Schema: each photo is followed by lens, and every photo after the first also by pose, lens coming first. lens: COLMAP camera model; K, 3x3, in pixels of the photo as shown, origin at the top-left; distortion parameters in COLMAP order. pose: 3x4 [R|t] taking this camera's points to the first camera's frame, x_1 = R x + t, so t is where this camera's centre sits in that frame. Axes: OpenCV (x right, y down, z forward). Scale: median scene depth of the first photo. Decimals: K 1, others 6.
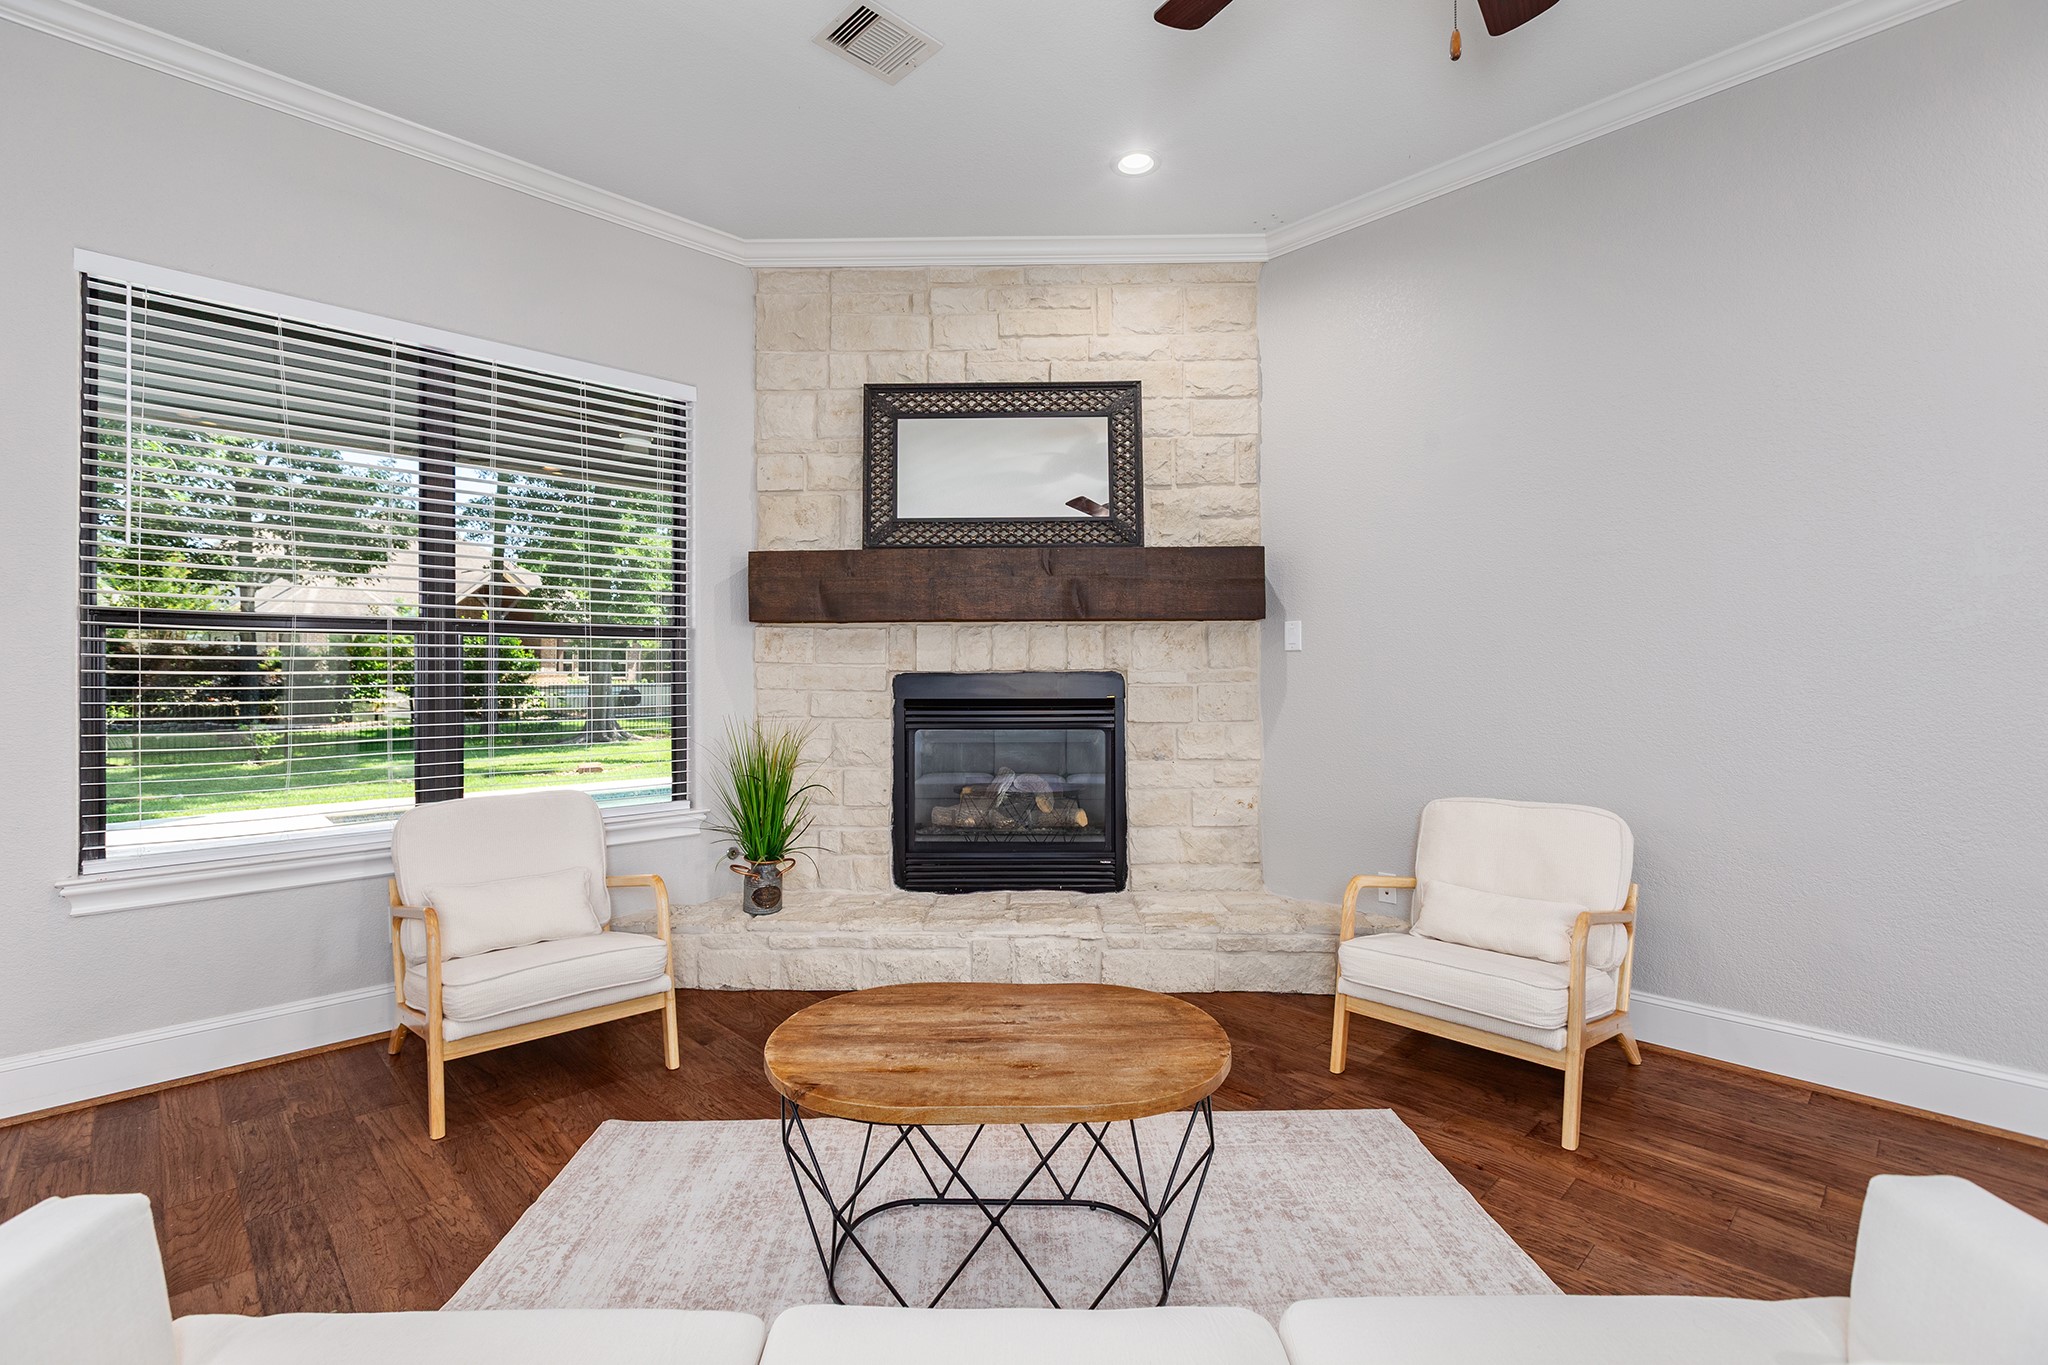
lens RADIAL K [[905.5, 0, 1011.8], [0, 905.5, 671.6], [0, 0, 1]] dist [0.000056, 0.000202]
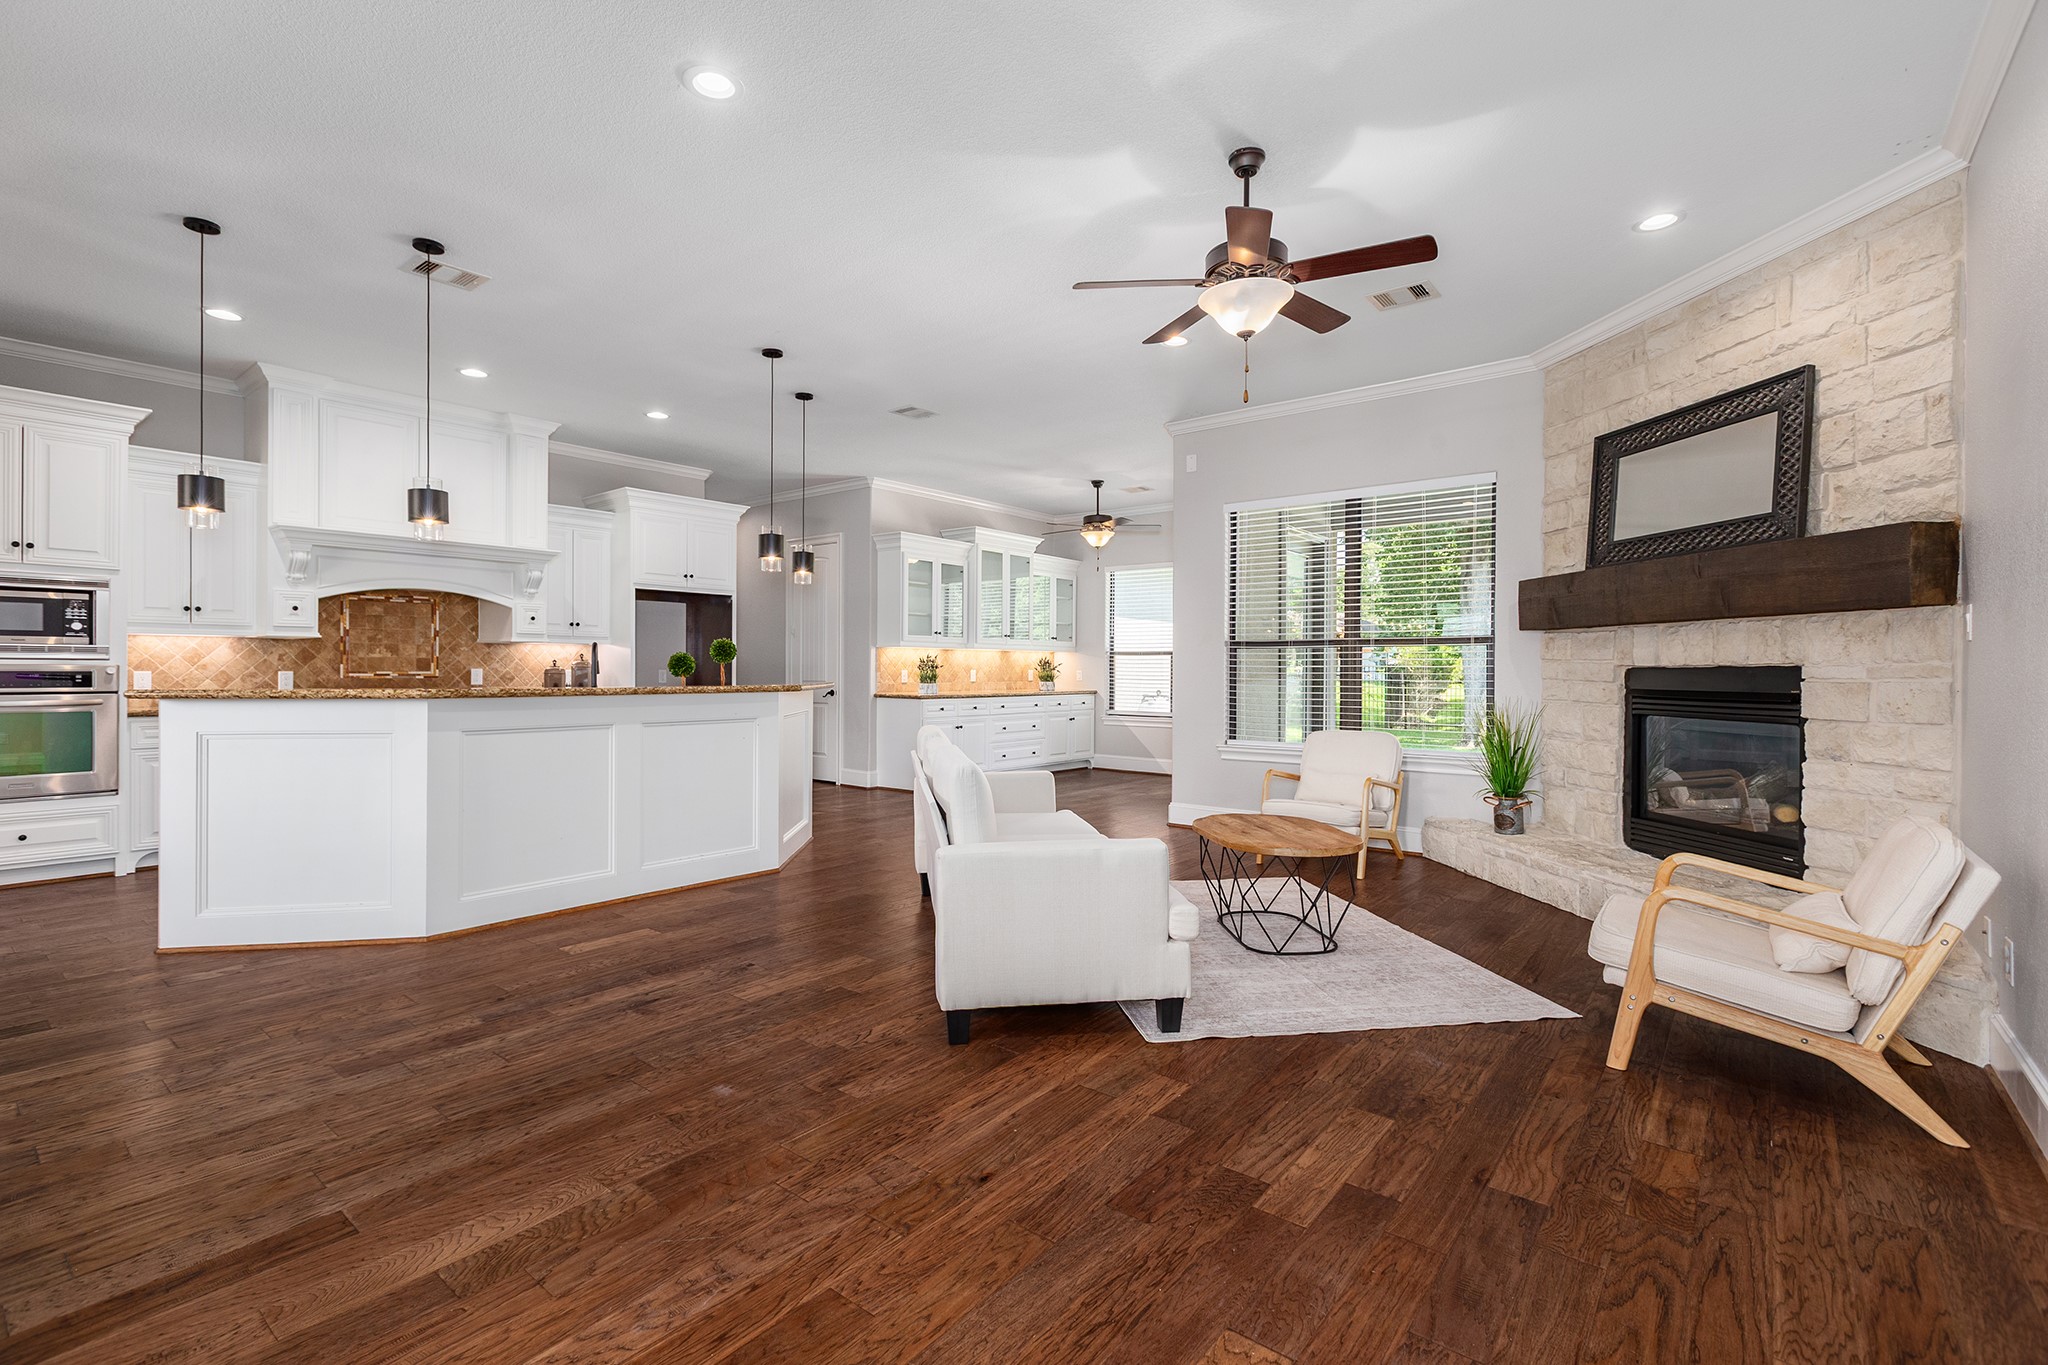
lens RADIAL K [[920.7, 0, 1018.7], [0, 920.7, 673.1], [0, 0, 1]] dist [0.000870, 0.000186]
pose [[0.131703, 0.007604, -0.991260, 0.997470], [0.001480, 0.999968, 0.007868, -0.001724], [0.991288, -0.002503, 0.131688, 0.037015]]
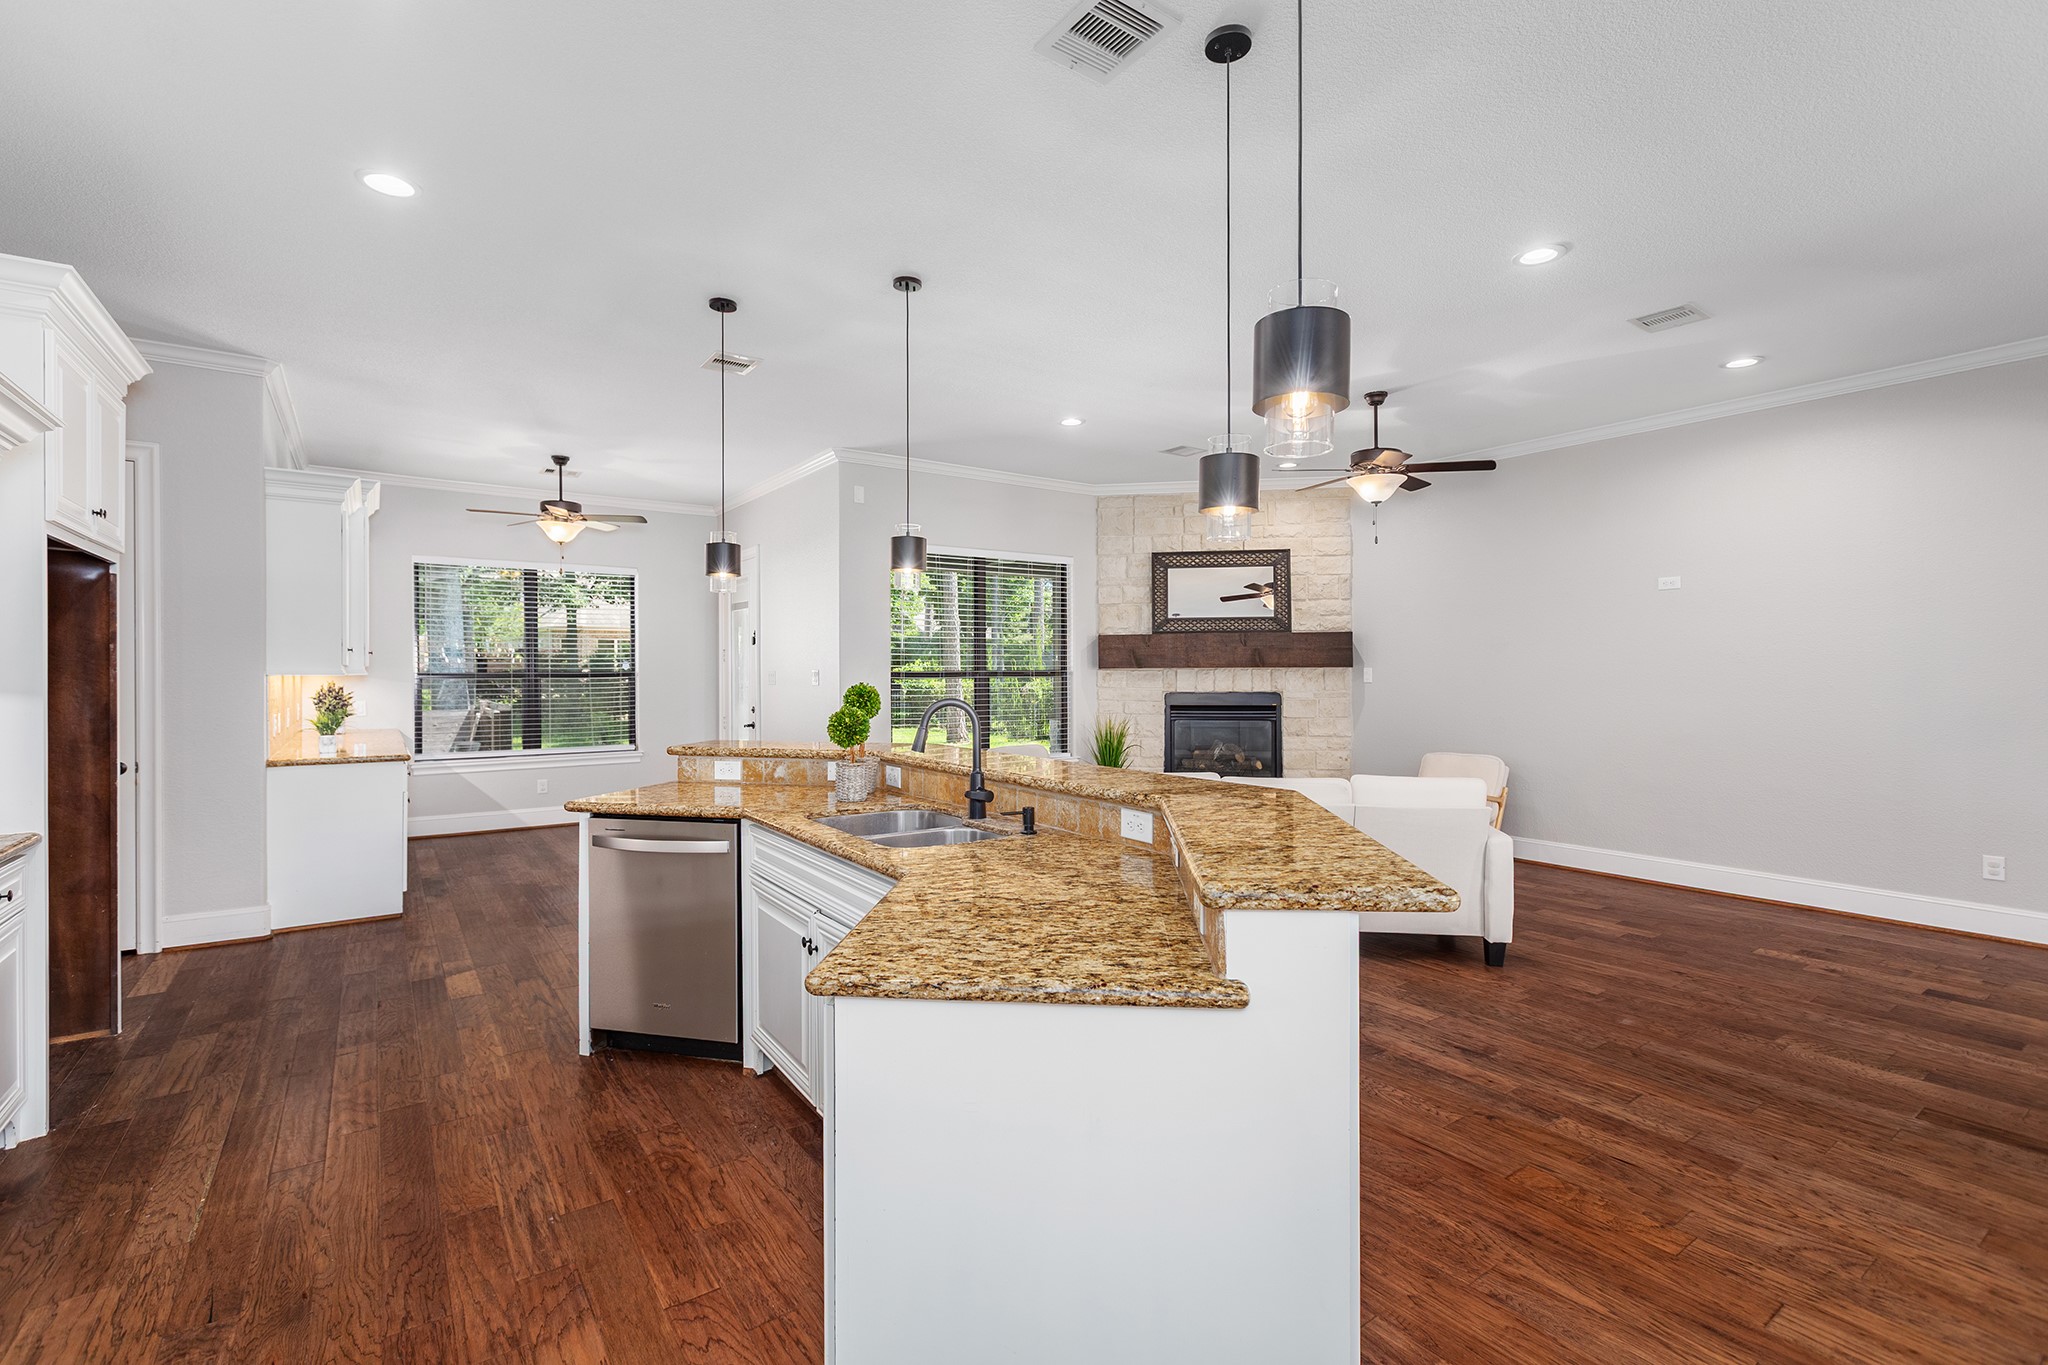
lens RADIAL K [[905.5, 0, 1011.8], [0, 905.5, 671.6], [0, 0, 1]] dist [0.000056, 0.000202]
pose [[0.987927, 0.000698, -0.154918, -0.157566], [0.000703, 0.999959, 0.008991, -0.064370], [0.154918, -0.008991, 0.987886, -1.092902]]
